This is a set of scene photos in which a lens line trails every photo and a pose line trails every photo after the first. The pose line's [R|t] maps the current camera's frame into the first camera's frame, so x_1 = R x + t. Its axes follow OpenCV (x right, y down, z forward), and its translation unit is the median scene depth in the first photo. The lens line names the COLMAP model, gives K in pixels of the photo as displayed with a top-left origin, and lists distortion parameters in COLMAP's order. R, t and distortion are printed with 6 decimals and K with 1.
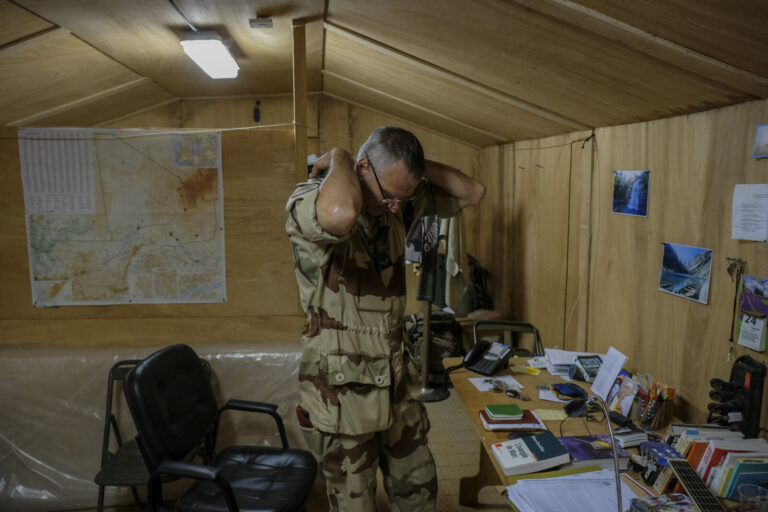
lens RADIAL K [[556.8, 0, 384.0], [0, 556.8, 257.3], [0, 0, 1]] dist [-0.007559, -0.004271]
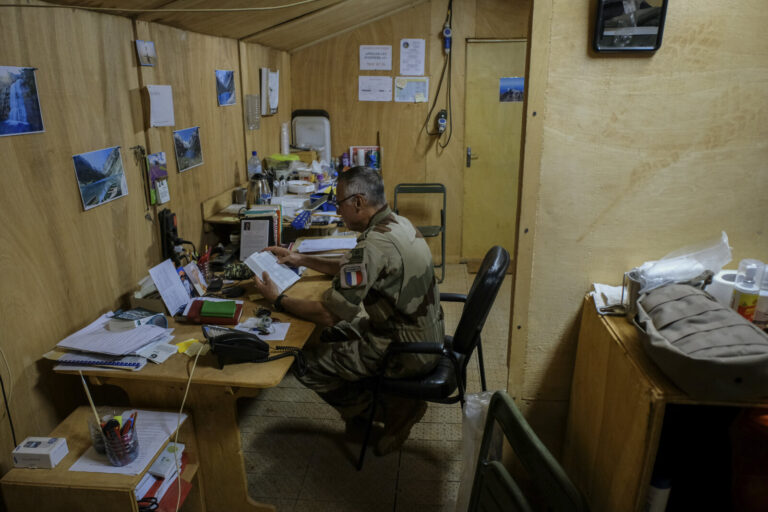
lens RADIAL K [[556.8, 0, 384.7], [0, 556.8, 253.5], [0, 0, 1]] dist [-0.007559, -0.004271]
pose [[-0.980812, -0.049873, 0.188468, -0.146924], [0.033236, 0.909799, 0.413716, -0.238789], [-0.192101, 0.412042, -0.890684, 1.805799]]
